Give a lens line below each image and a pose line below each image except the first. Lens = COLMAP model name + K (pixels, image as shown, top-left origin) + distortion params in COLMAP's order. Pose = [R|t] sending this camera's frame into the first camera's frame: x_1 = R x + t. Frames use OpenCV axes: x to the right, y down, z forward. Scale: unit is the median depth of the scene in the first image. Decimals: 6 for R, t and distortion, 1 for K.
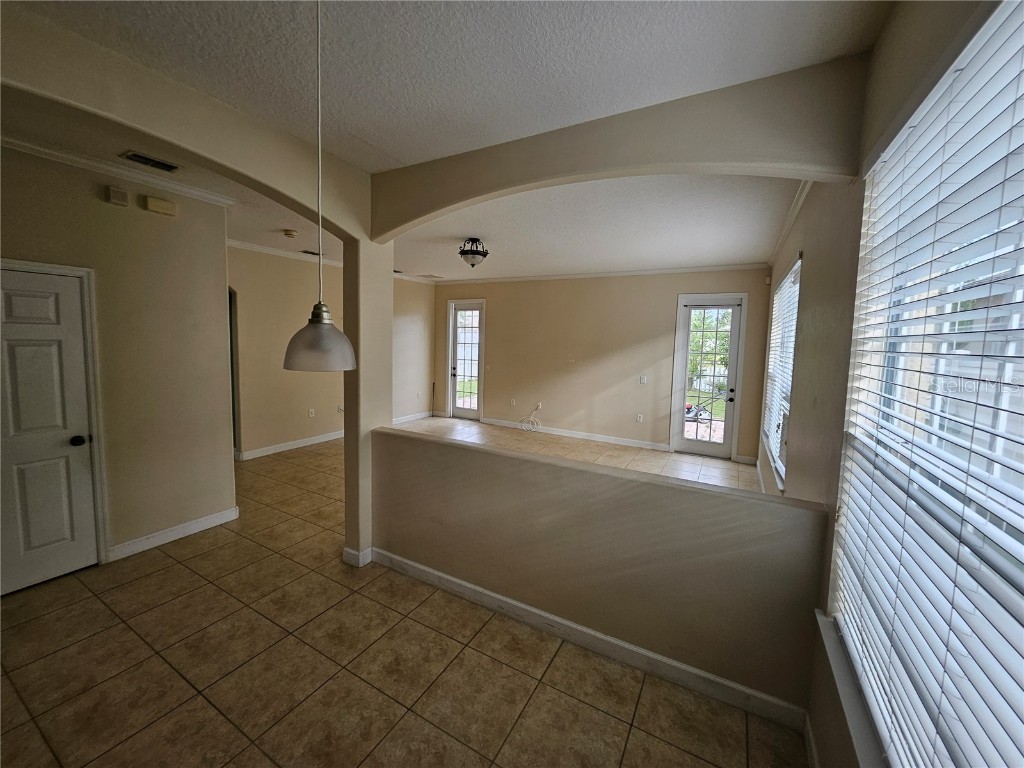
lens RADIAL K [[402.0, 0, 512.9], [0, 402.0, 374.4], [0, 0, 1]] dist [-0.000569, -0.000103]
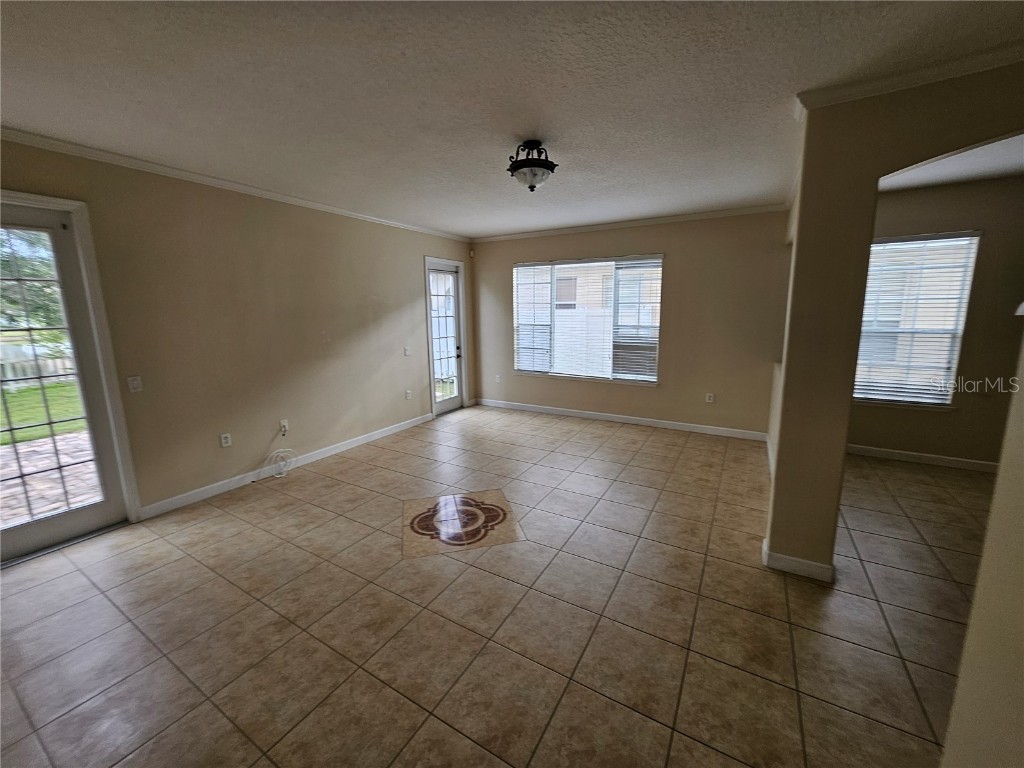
lens RADIAL K [[402.0, 0, 512.9], [0, 402.0, 374.4], [0, 0, 1]] dist [-0.000569, -0.000103]
pose [[0.026274, -0.189369, 0.981554, -0.573589], [0.099099, 0.977550, 0.185944, -0.081720], [-0.994731, 0.092386, 0.044450, 0.777649]]
